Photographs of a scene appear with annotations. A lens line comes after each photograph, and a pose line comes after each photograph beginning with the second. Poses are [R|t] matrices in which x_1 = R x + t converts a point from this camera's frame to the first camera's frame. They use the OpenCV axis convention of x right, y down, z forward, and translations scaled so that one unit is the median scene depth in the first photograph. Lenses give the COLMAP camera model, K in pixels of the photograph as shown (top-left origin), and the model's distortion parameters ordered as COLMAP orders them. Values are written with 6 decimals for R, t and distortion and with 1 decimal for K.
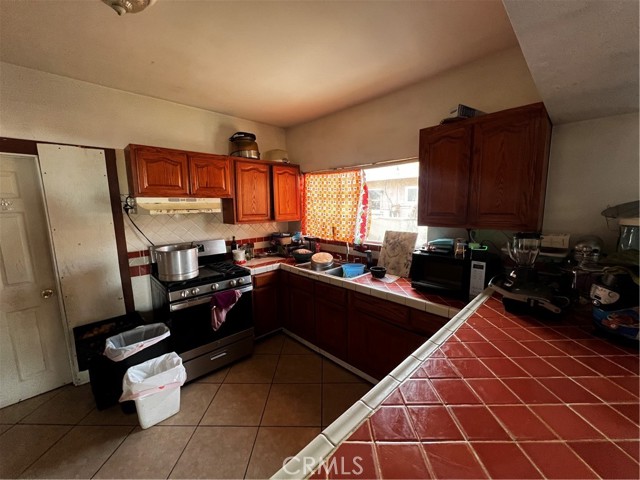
lens RADIAL K [[255.9, 0, 322.6], [0, 255.9, 237.6], [0, 0, 1]] dist [-0.002369, 0.001419]
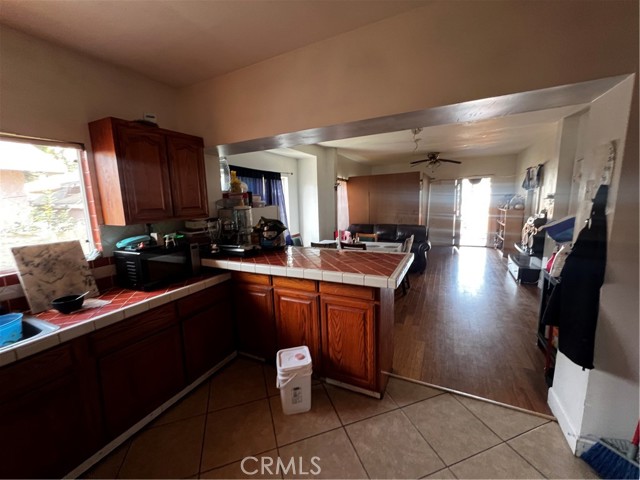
lens RADIAL K [[257.1, 0, 318.6], [0, 257.1, 239.3], [0, 0, 1]] dist [-0.000073, -0.000112]
pose [[-0.323304, -0.116090, 0.939147, -0.532905], [0.163477, 0.970673, 0.176264, -0.034793], [-0.932068, 0.210515, -0.294845, 0.491997]]
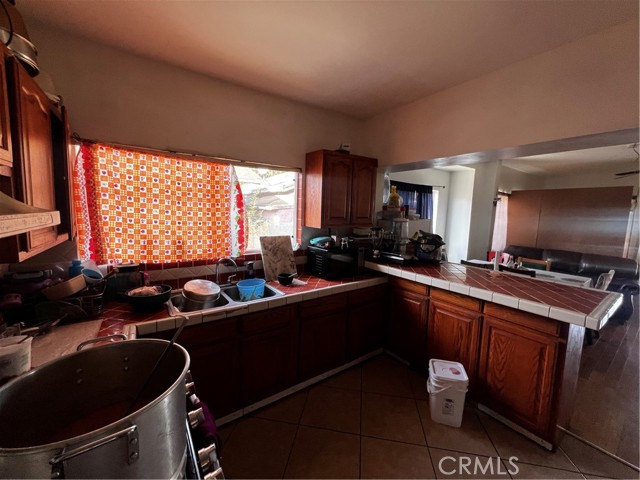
lens RADIAL K [[255.9, 0, 319.0], [0, 255.9, 238.8], [0, 0, 1]] dist [-0.002369, 0.001419]
pose [[0.161183, -0.093380, 0.982497, -0.620244], [0.104742, 0.991510, 0.077053, -0.067945], [-0.981351, 0.090489, 0.169595, 0.616330]]
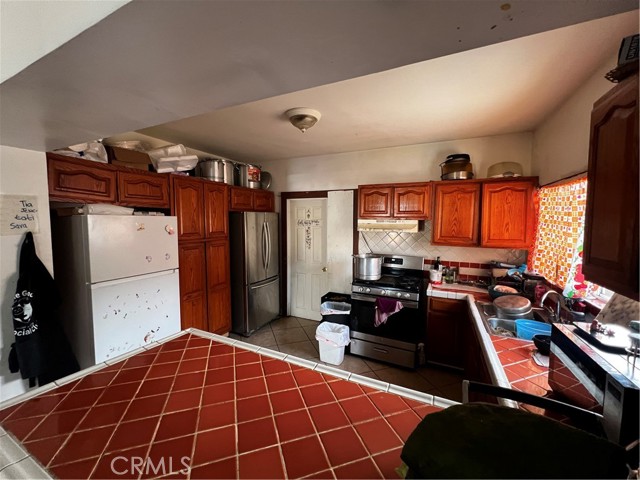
lens RADIAL K [[255.9, 0, 319.8], [0, 255.9, 237.9], [0, 0, 1]] dist [-0.002369, 0.001419]
pose [[0.338744, 0.078340, -0.937611, 0.505820], [-0.139686, 0.989671, 0.032224, -0.052505], [0.930452, 0.120056, 0.346188, 0.218509]]
